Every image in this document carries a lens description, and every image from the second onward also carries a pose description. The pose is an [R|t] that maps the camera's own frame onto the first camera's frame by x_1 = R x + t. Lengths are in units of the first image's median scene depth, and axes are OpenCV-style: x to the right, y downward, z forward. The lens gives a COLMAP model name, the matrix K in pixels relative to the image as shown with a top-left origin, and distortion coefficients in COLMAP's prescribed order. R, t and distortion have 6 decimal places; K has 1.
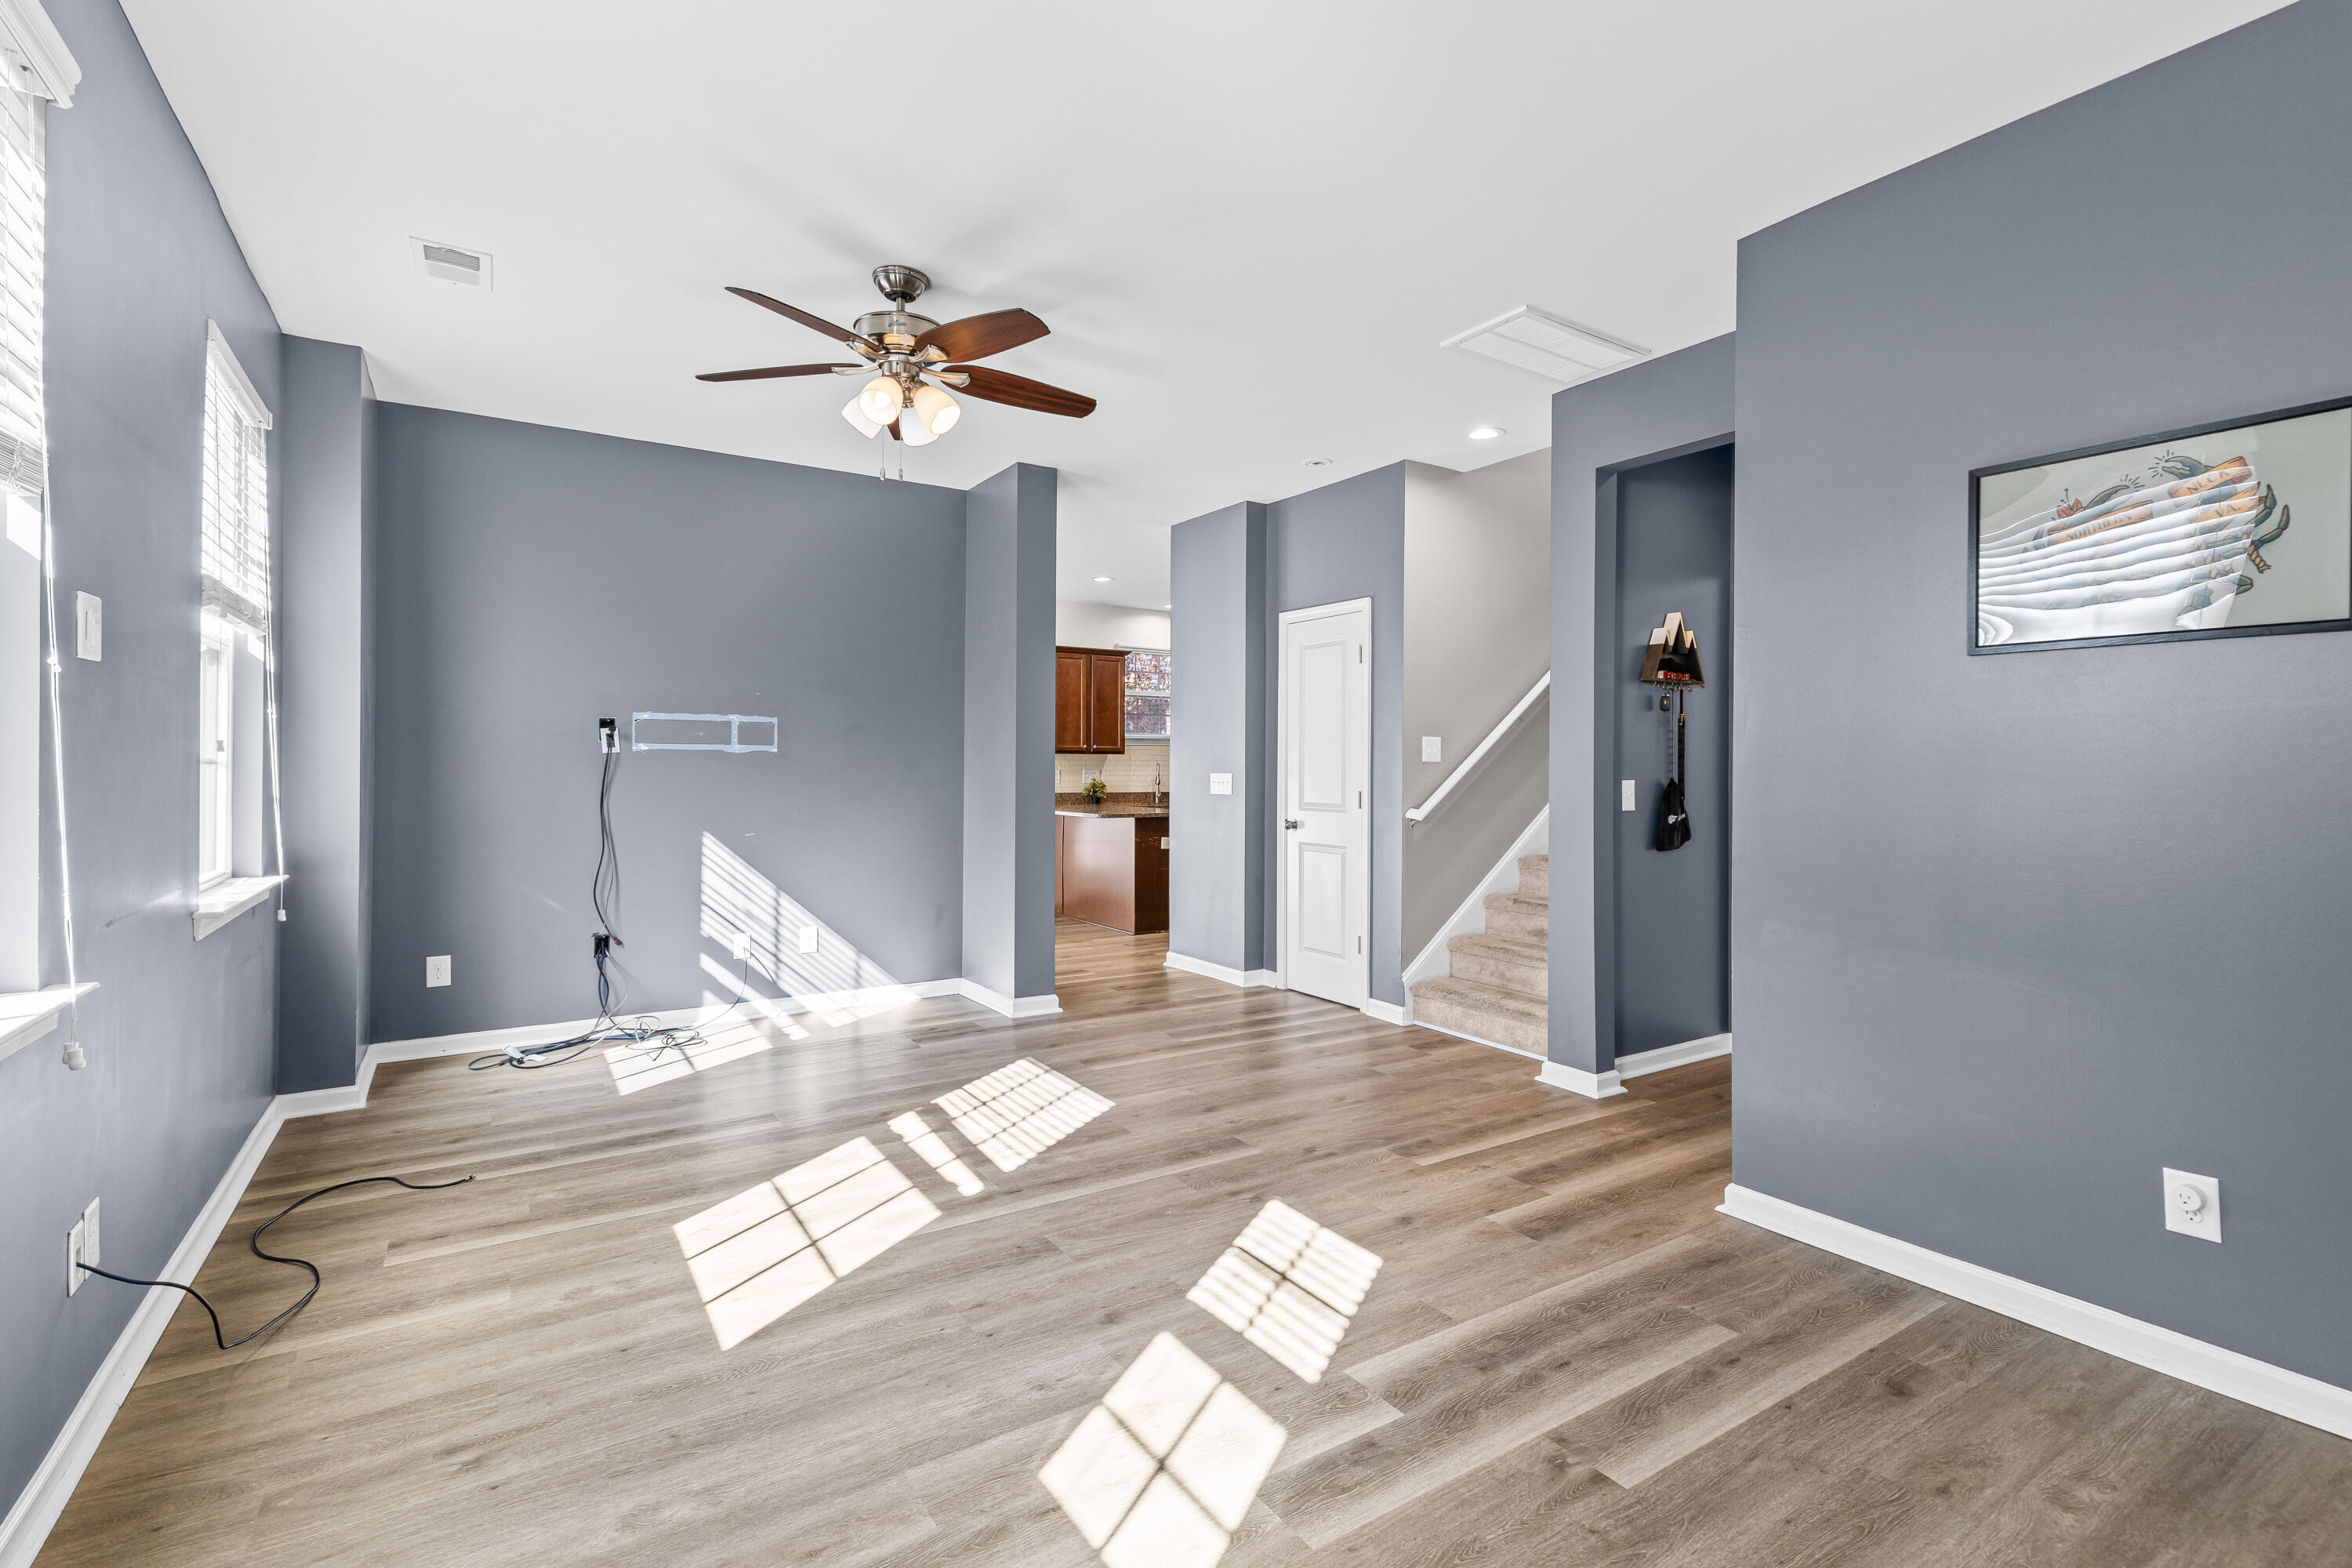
lens RADIAL K [[1064.1, 0, 1178.6], [0, 1064.1, 788.4], [0, 0, 1]] dist [0.006644, -0.000679]
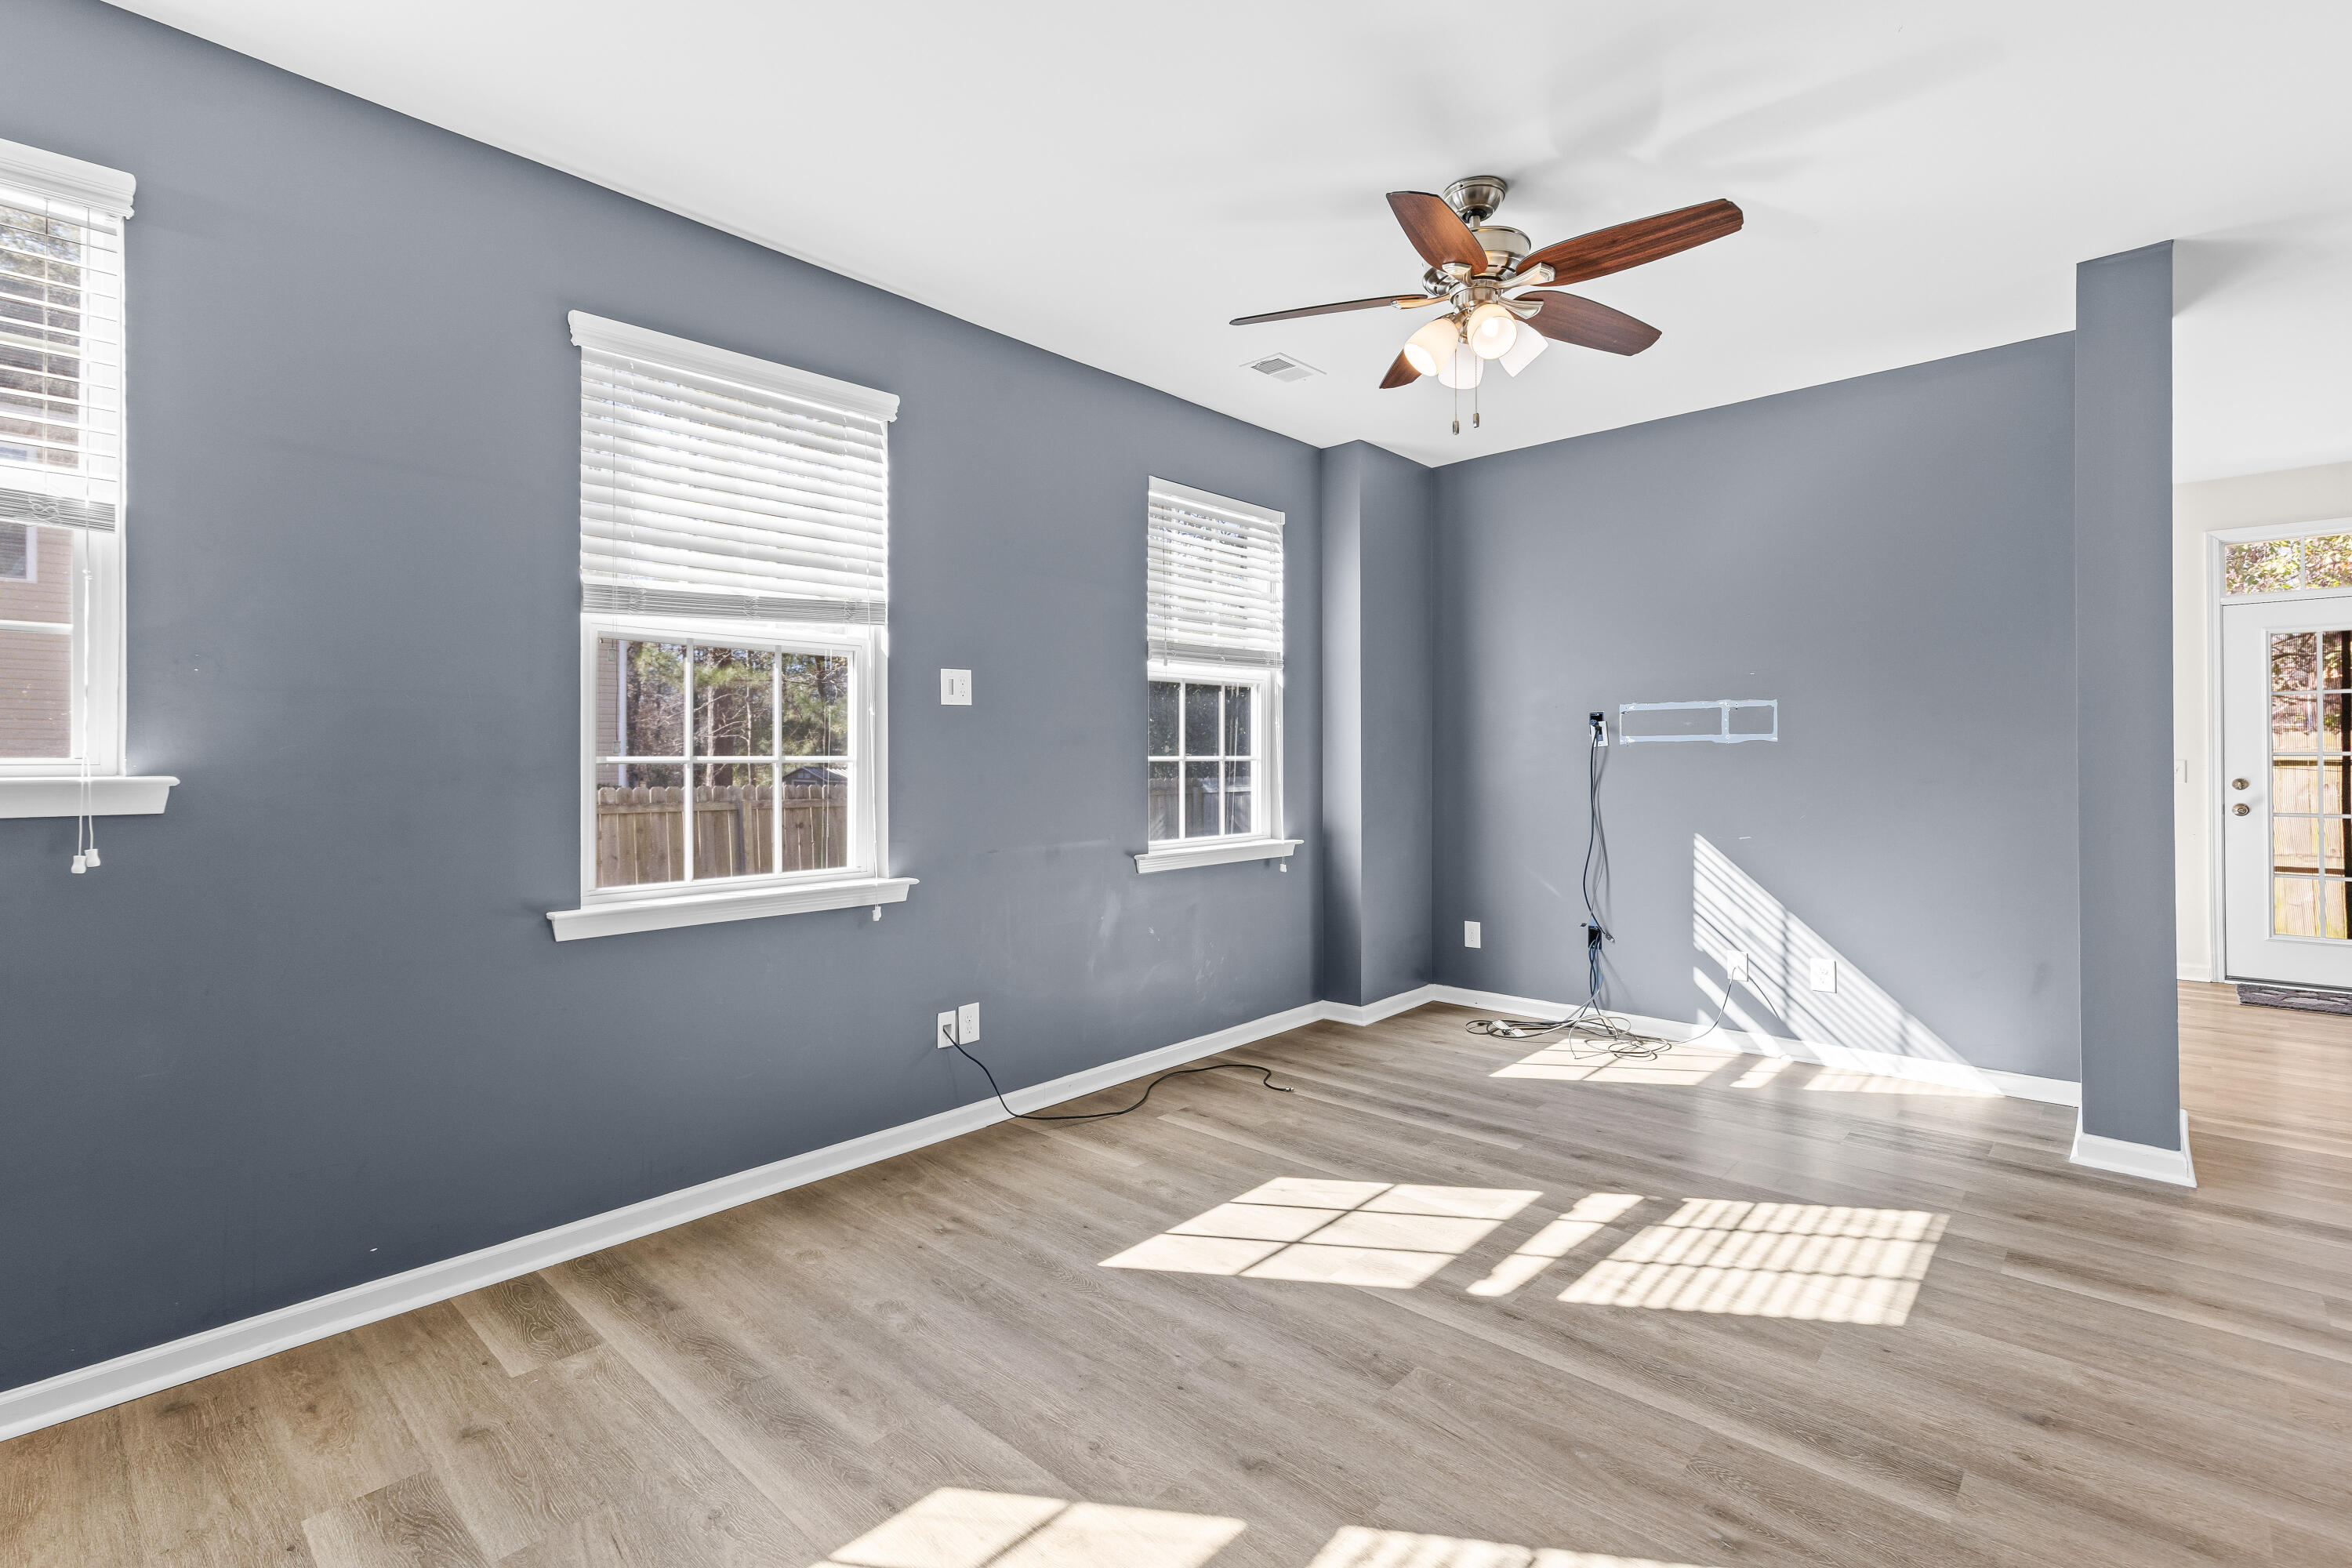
lens RADIAL K [[1064.1, 0, 1190.7], [0, 1064.1, 770.7], [0, 0, 1]] dist [0.006644, -0.000679]
pose [[0.254116, 0.004775, -0.967162, 0.503650], [-0.014801, 0.999890, 0.001048, -0.008655], [0.967060, 0.014049, 0.254159, 0.556390]]
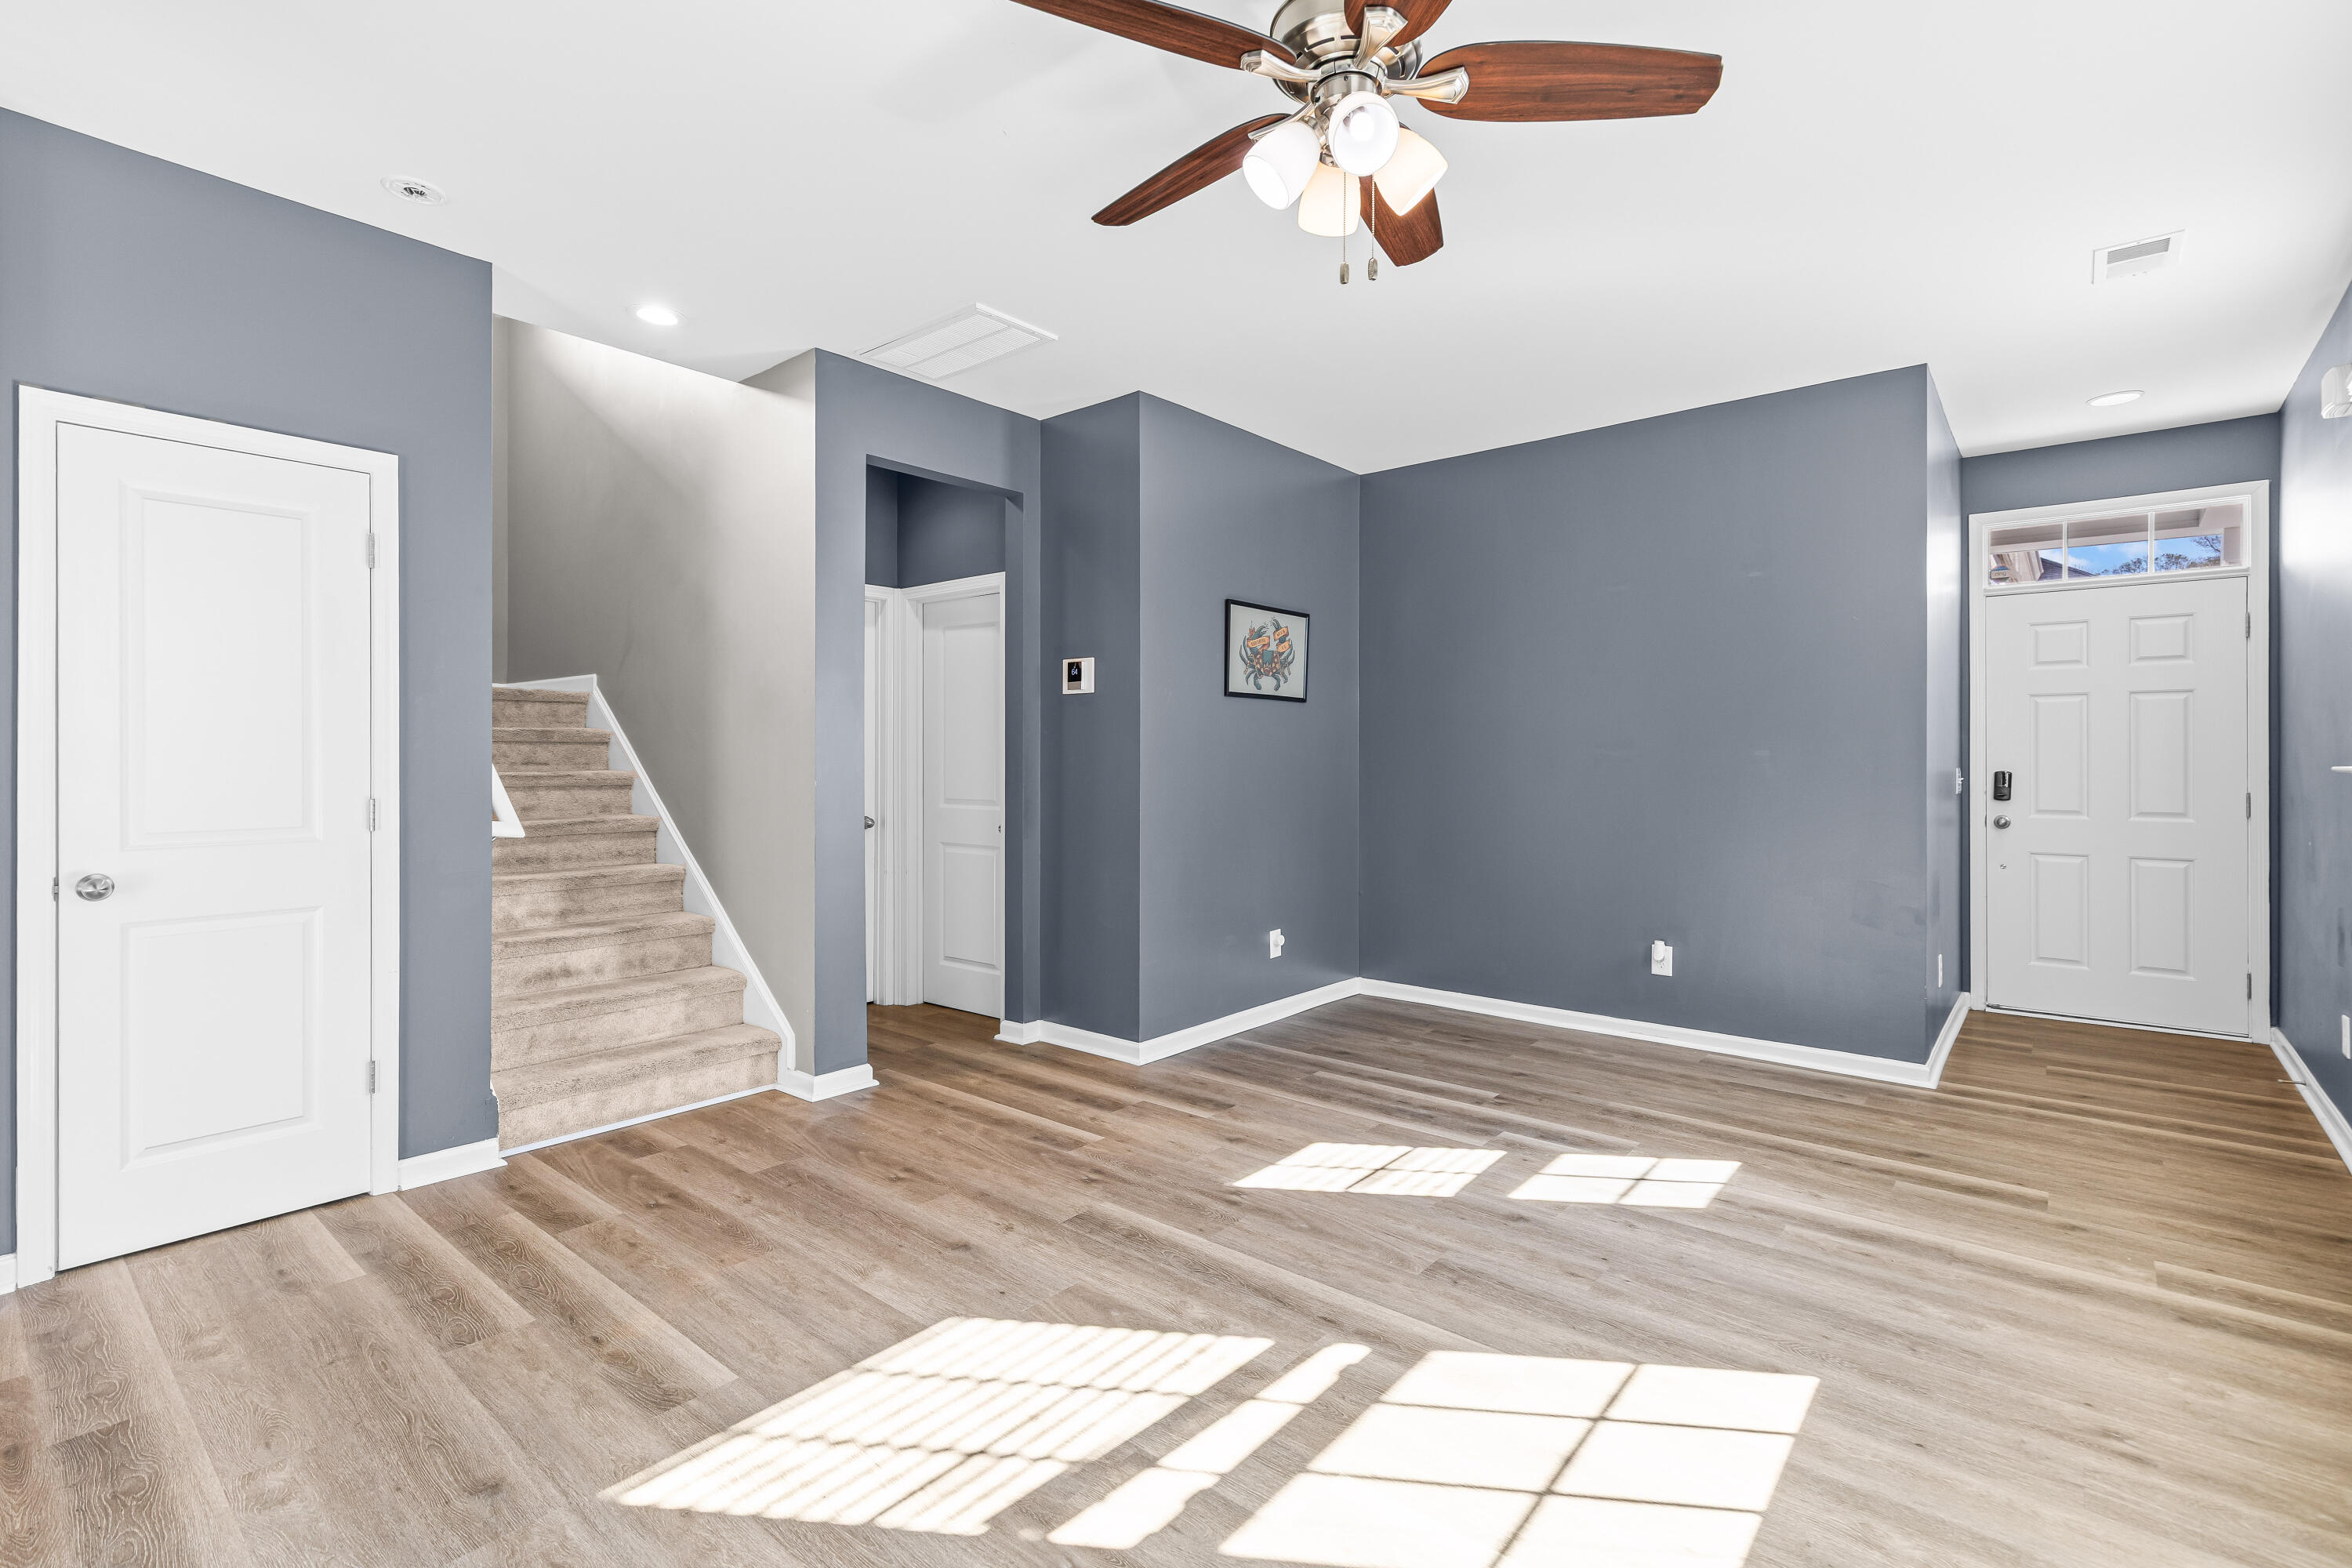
lens RADIAL K [[1064.1, 0, 1178.9], [0, 1064.1, 772.3], [0, 0, 1]] dist [0.006644, -0.000679]
pose [[-0.289188, -0.019510, 0.957074, -0.809565], [0.020010, 0.999451, 0.026420, -0.031496], [-0.957063, 0.026792, -0.288639, 1.260382]]
